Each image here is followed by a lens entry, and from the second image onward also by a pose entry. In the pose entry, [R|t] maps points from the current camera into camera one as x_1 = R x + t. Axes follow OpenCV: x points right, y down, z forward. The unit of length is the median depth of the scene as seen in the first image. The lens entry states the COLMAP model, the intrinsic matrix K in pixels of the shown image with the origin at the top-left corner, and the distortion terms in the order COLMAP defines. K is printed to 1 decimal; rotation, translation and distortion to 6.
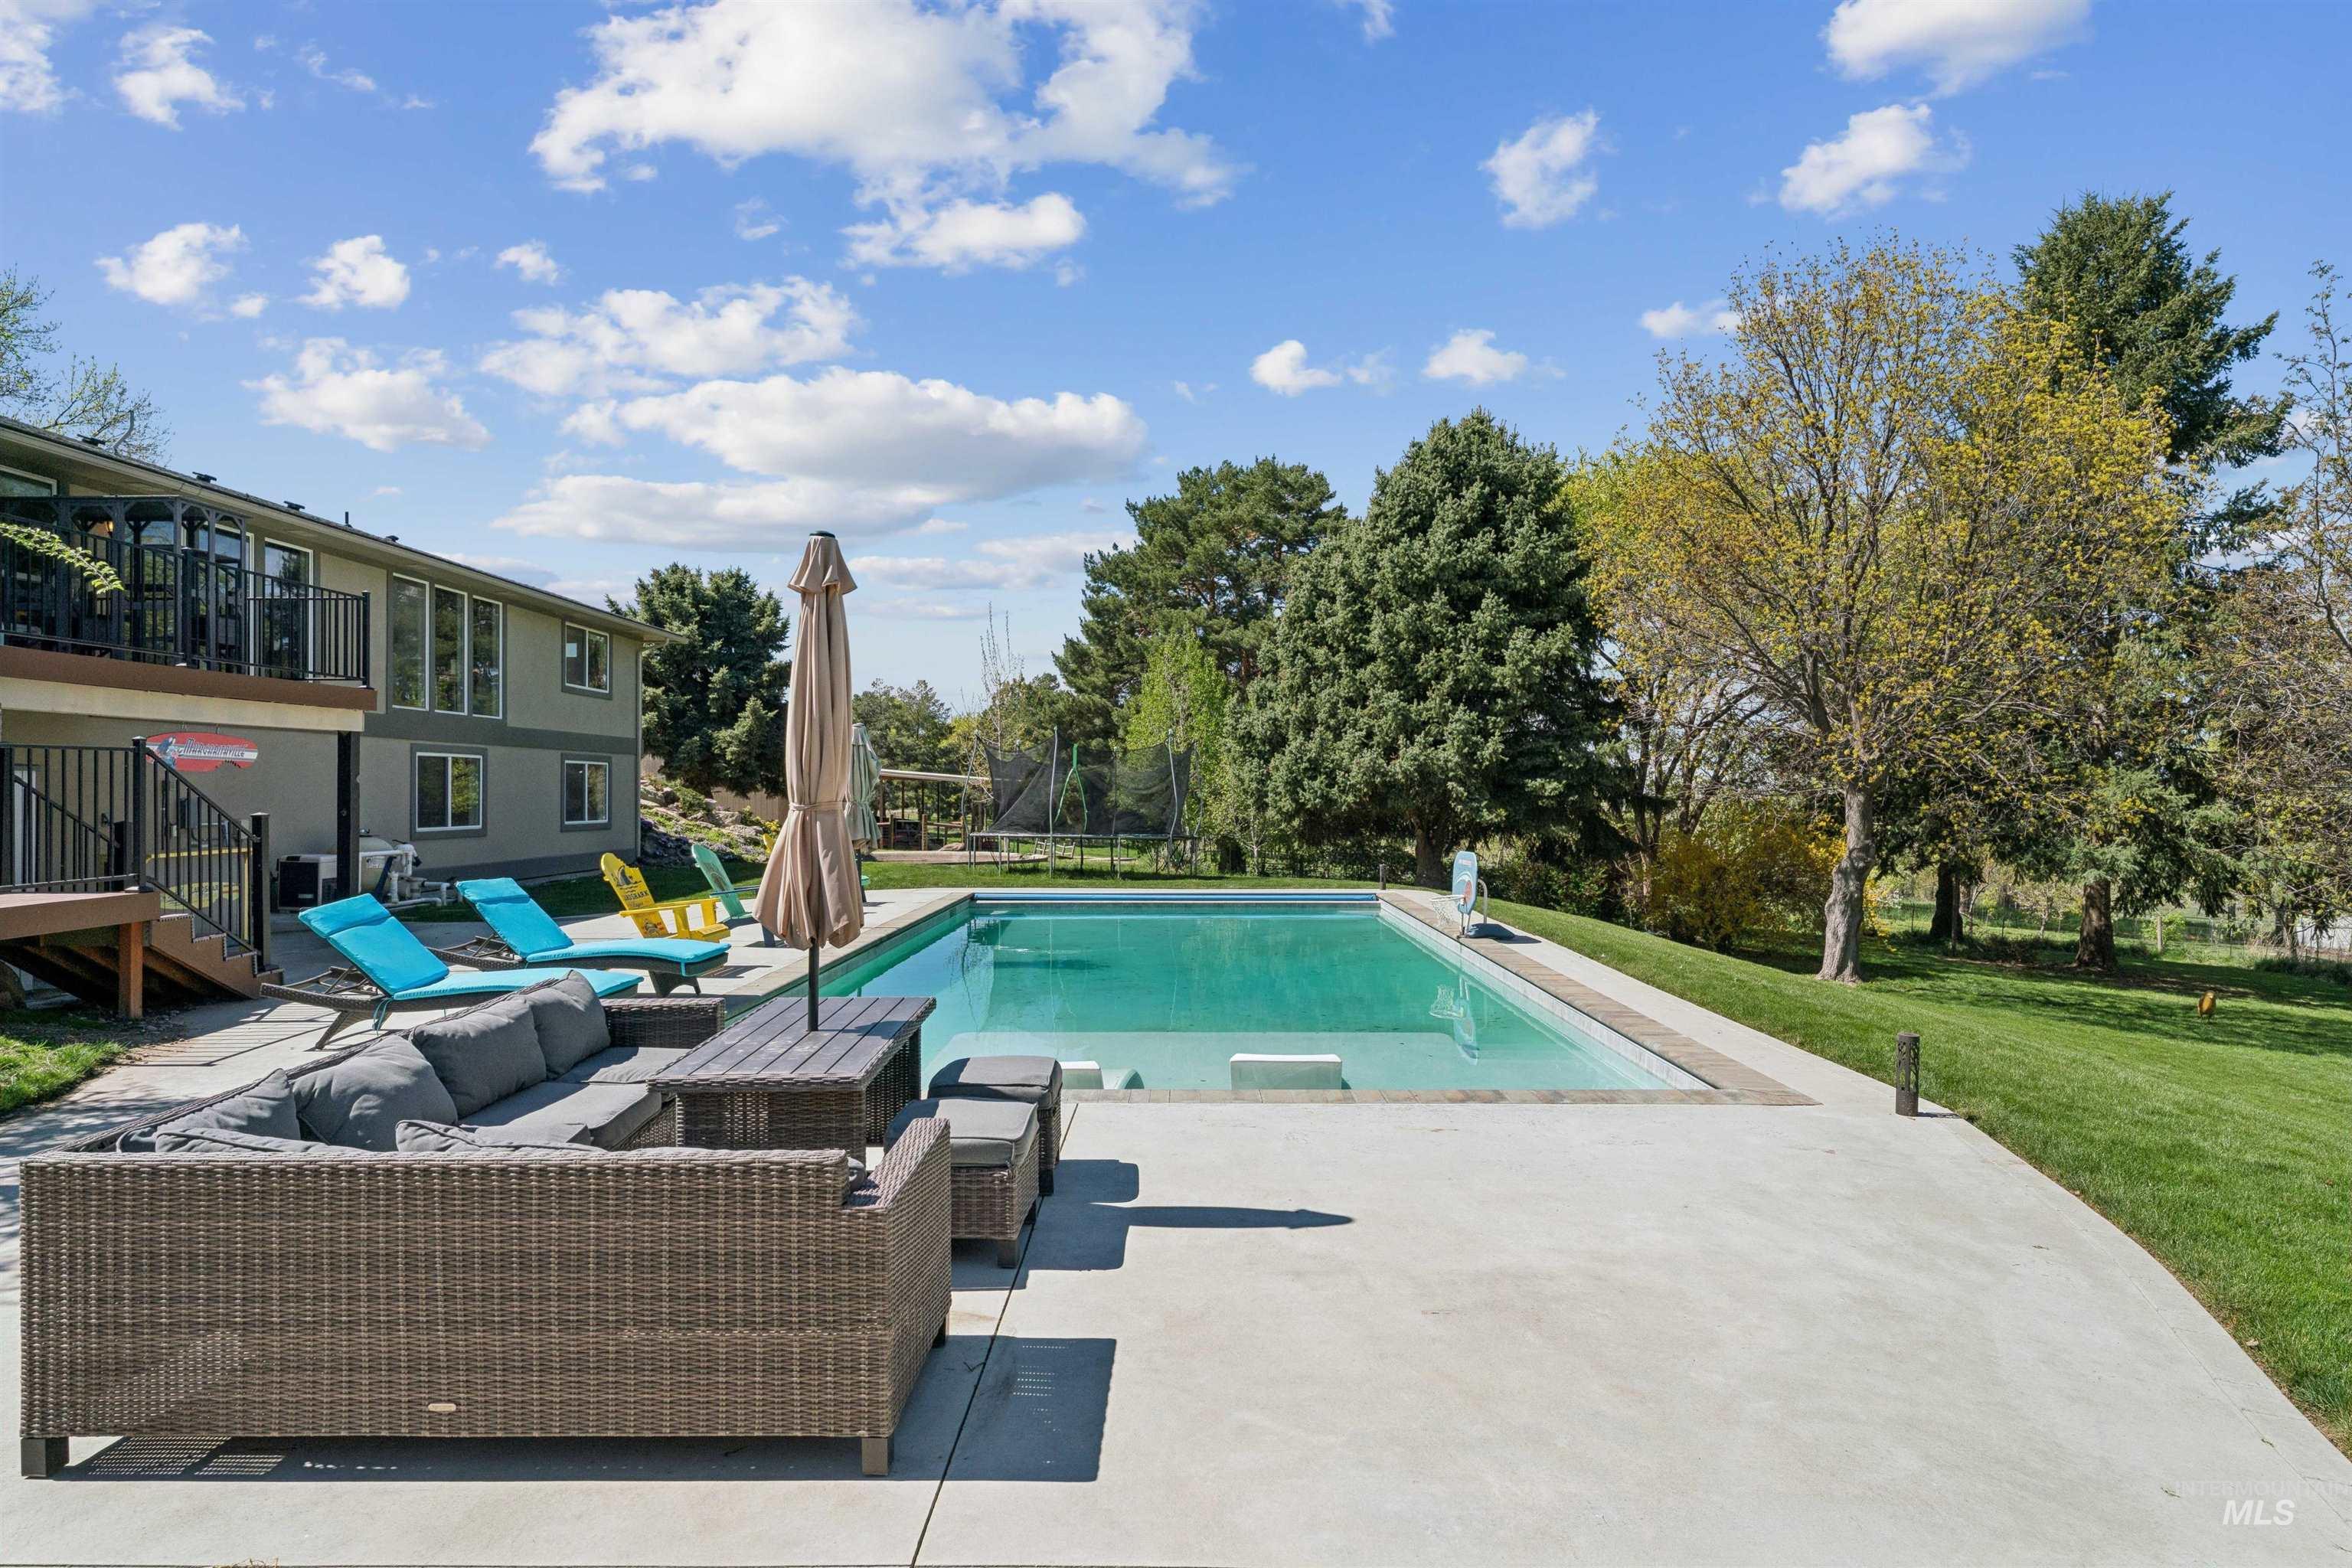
lens RADIAL K [[1291.9, 0, 1179.8], [0, 1291.9, 786.0], [0, 0, 1]] dist [-0.006769, 0.000472]
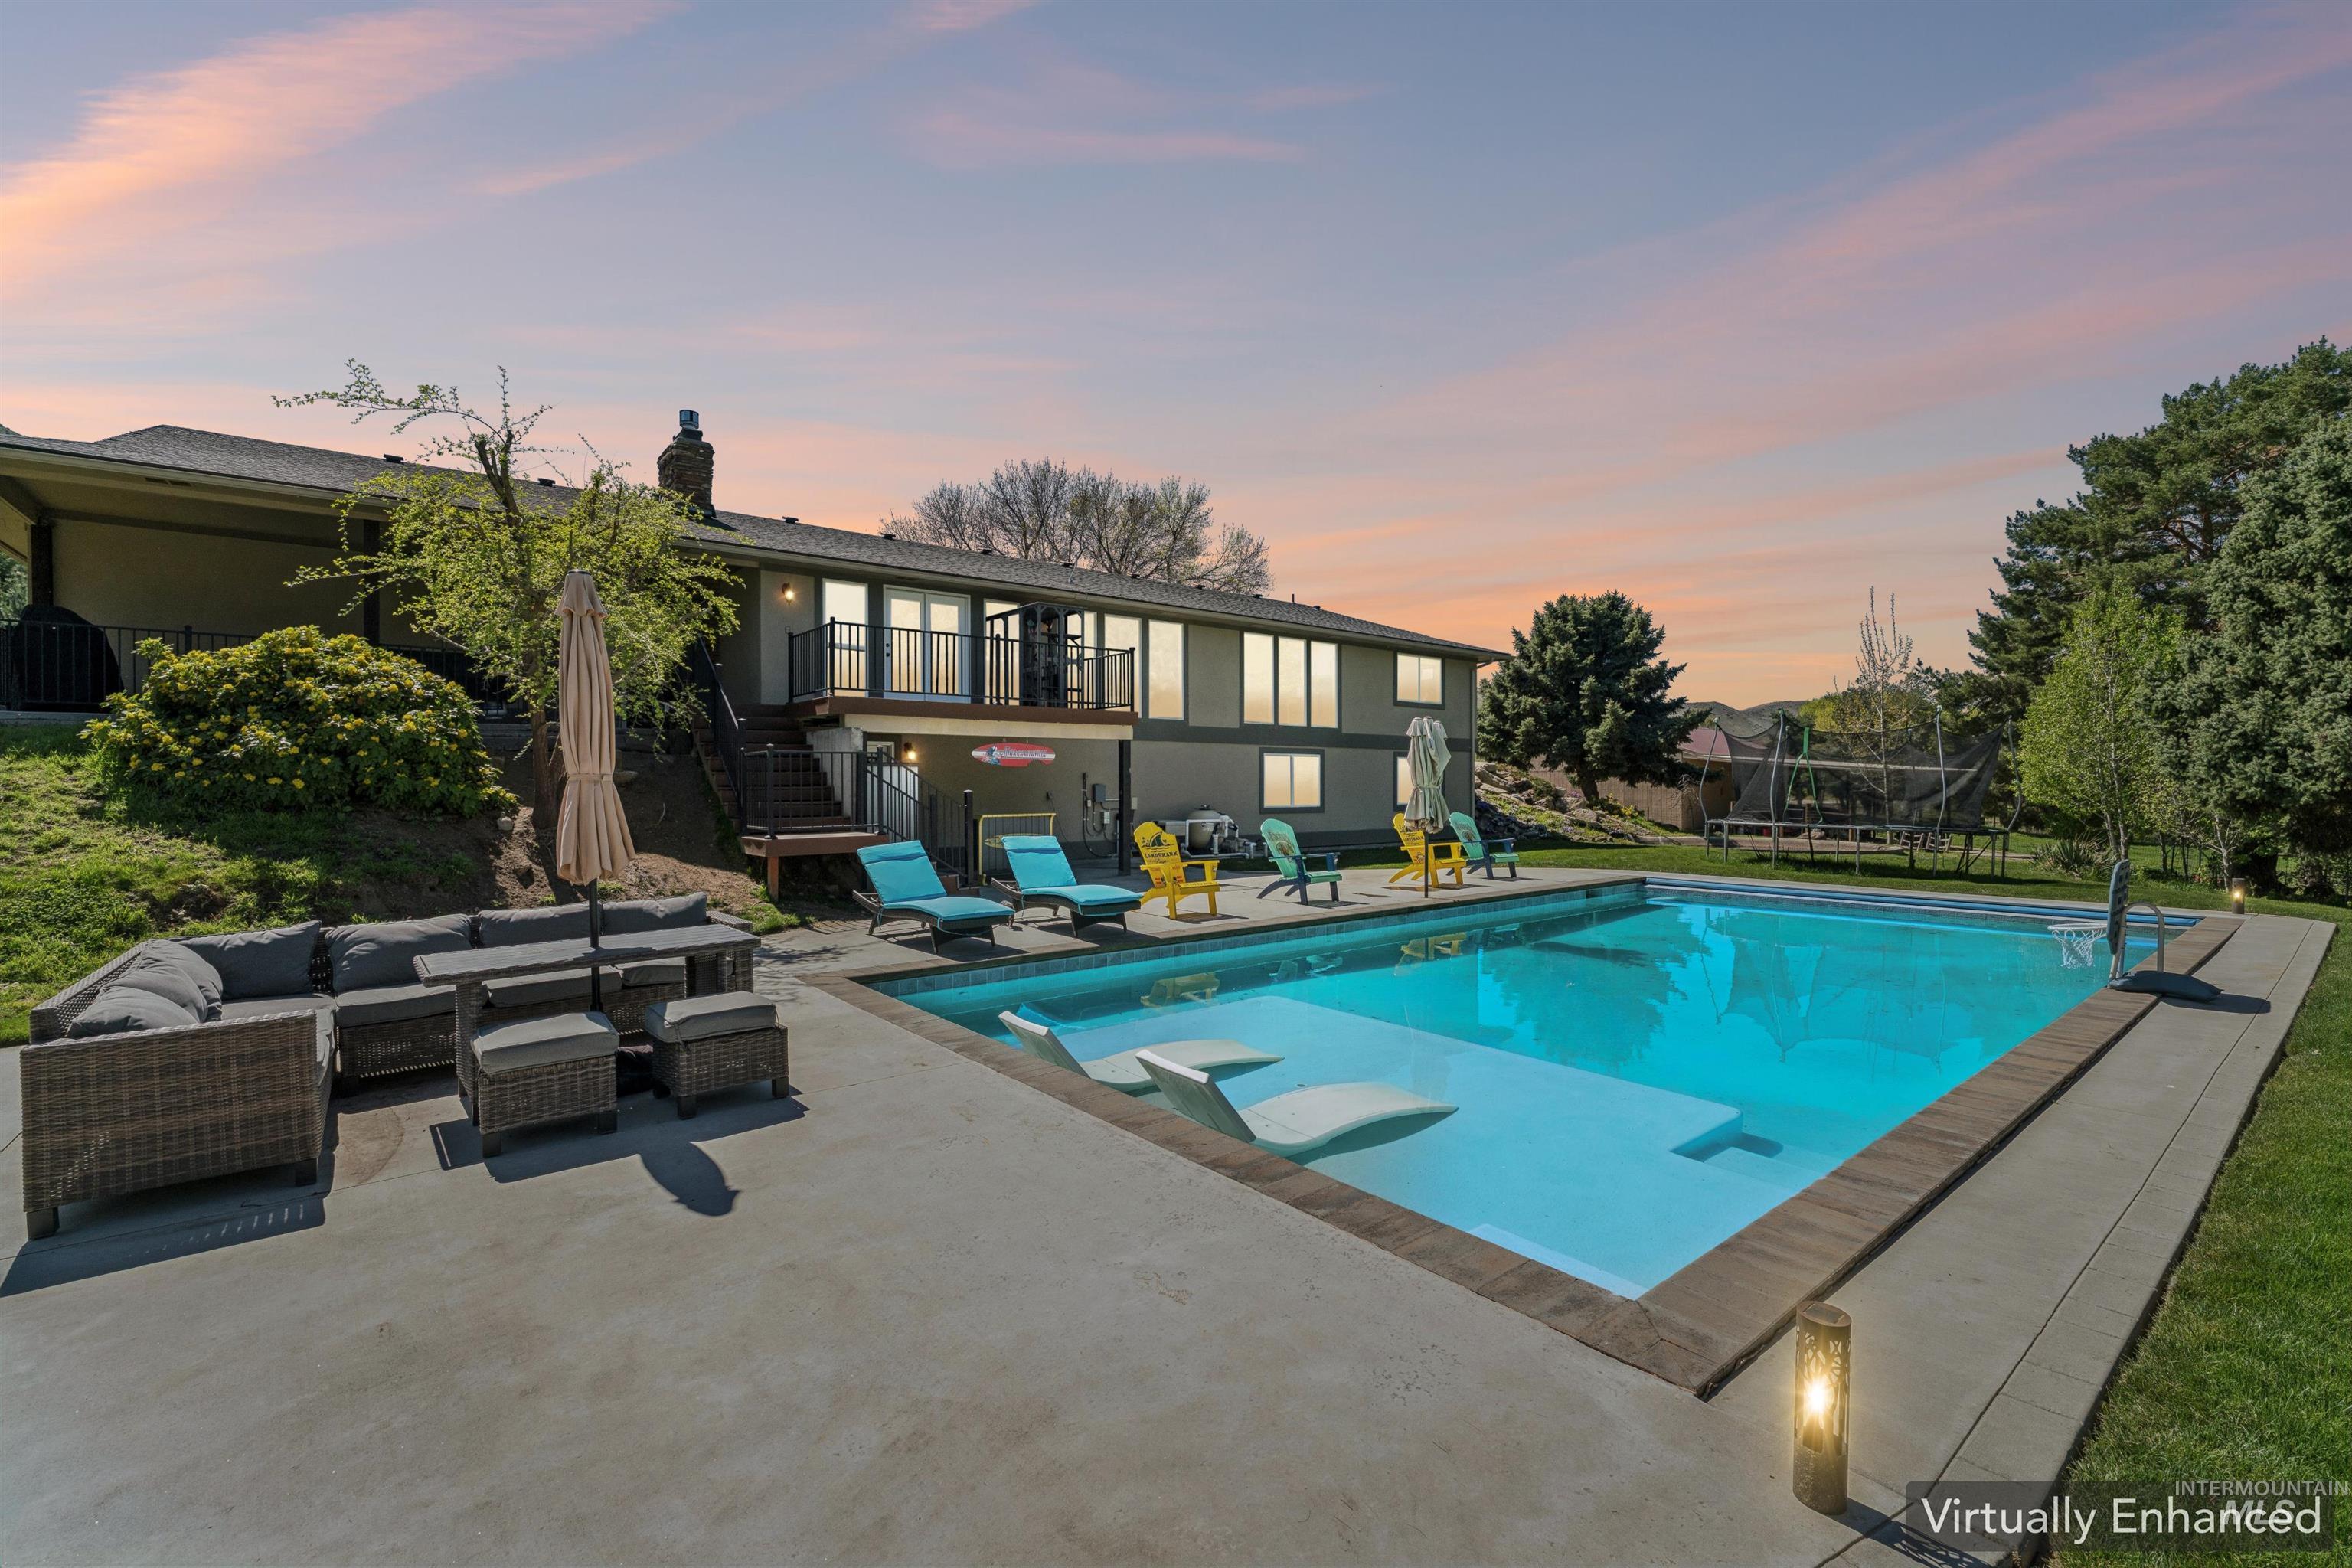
lens RADIAL K [[1007.4, 0, 1173.8], [0, 1007.4, 792.5], [0, 0, 1]] dist [-0.003914, 0.000270]
pose [[0.625377, 0.005385, -0.780305, 0.158783], [0.004344, 0.999937, 0.010382, 0.004106], [0.780311, -0.009882, 0.625314, 0.145260]]
